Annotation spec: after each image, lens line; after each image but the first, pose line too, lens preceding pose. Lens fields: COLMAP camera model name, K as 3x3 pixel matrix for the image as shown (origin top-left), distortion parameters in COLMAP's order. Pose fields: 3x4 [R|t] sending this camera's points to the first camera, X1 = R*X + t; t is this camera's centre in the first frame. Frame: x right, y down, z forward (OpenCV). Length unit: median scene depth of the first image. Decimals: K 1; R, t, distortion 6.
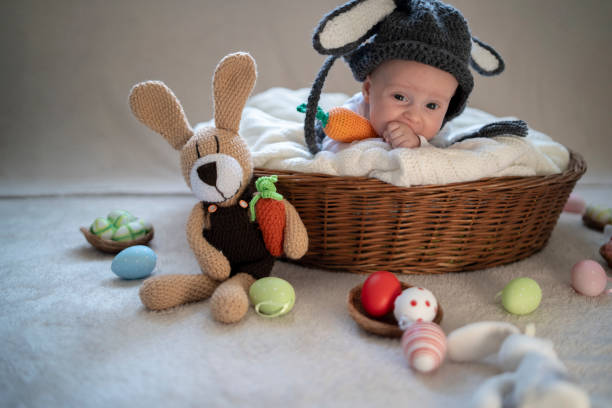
lens RADIAL K [[570.0, 0, 307.3], [0, 570.0, 203.6], [0, 0, 1]] dist [-0.109030, 0.095444]
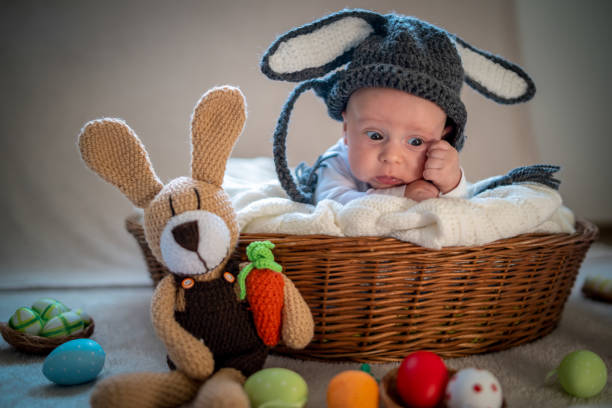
lens RADIAL K [[593.5, 0, 304.6], [0, 593.5, 209.3], [0, 0, 1]] dist [-0.108004, 0.089067]
pose [[0.990478, -0.021870, 0.135920, -0.107428], [0.044148, 0.985616, -0.163130, 0.044889], [-0.130397, 0.167577, 0.977197, 0.180000]]
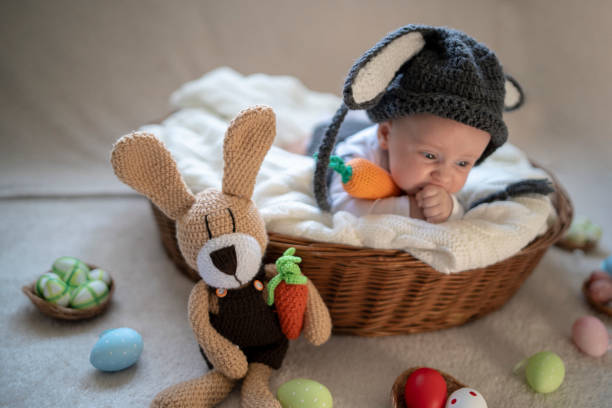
lens RADIAL K [[583.1, 0, 306.0], [0, 583.1, 204.0], [0, 0, 1]] dist [-0.113027, 0.106587]
pose [[0.973167, -0.035630, 0.227324, -0.220965], [-0.003041, 0.985861, 0.167537, -0.252062], [-0.230079, -0.163733, 0.959299, 0.161197]]
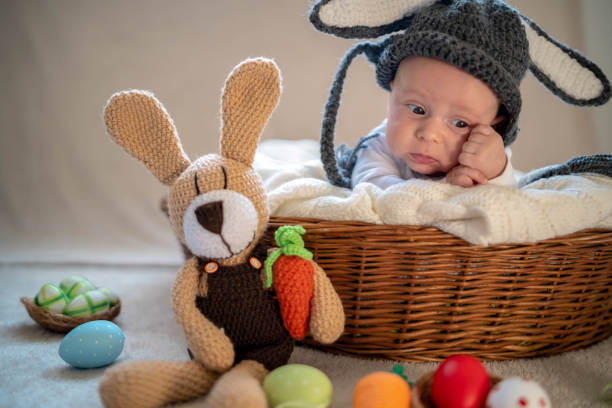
lens RADIAL K [[583.1, 0, 306.0], [0, 583.1, 204.0], [0, 0, 1]] dist [-0.113027, 0.106587]
pose [[0.998693, 0.012005, 0.049690, -0.076943], [-0.004339, 0.988433, -0.151597, 0.038183], [-0.050935, 0.151183, 0.987193, 0.249936]]
